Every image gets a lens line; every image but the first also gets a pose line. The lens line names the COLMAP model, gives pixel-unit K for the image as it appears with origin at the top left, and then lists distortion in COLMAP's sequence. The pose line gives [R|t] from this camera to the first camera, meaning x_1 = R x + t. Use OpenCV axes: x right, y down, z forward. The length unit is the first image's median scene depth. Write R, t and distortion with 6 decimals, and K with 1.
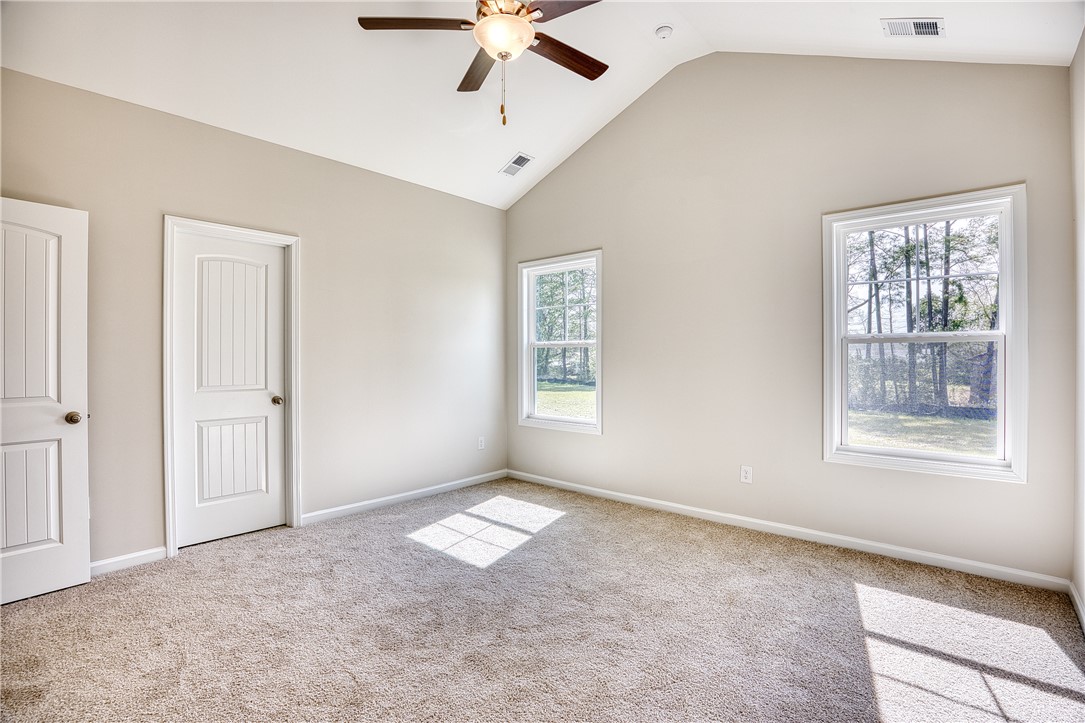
lens RADIAL K [[512.7, 0, 542.6], [0, 512.7, 358.2], [0, 0, 1]] dist [-0.058463, 0.015191]
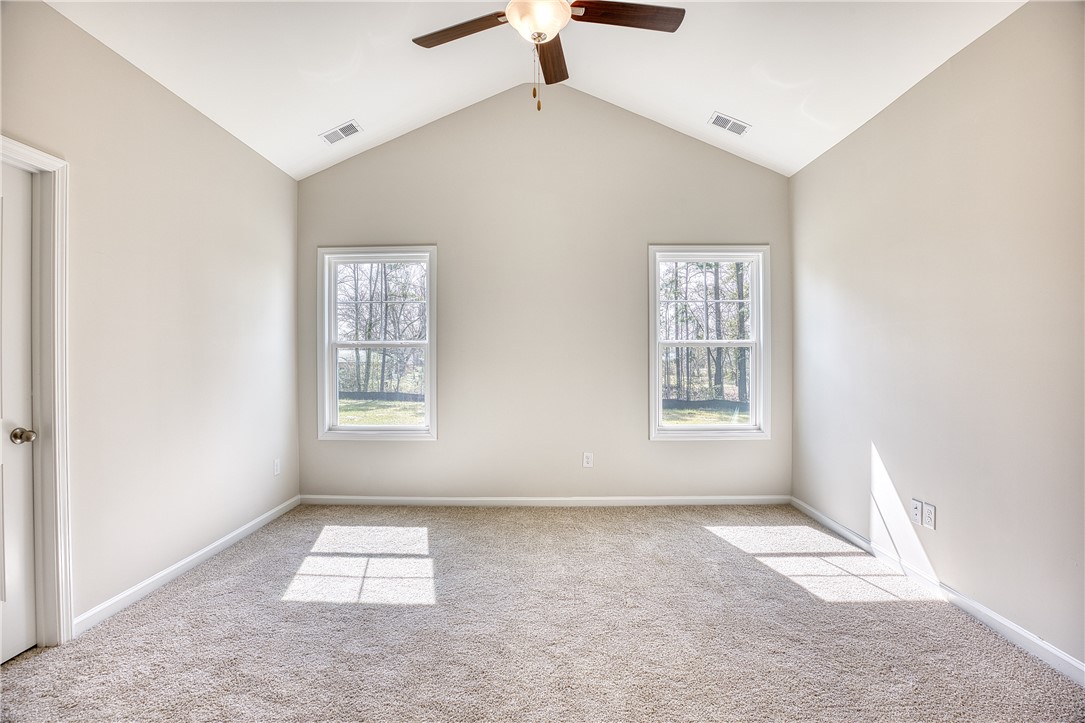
lens RADIAL K [[512.7, 0, 542.6], [0, 512.7, 358.2], [0, 0, 1]] dist [-0.058463, 0.015191]
pose [[0.758090, -0.003506, 0.652141, -0.449211], [0.005073, 0.999987, -0.000521, -0.001798], [-0.652131, 0.003704, 0.758098, 0.189882]]
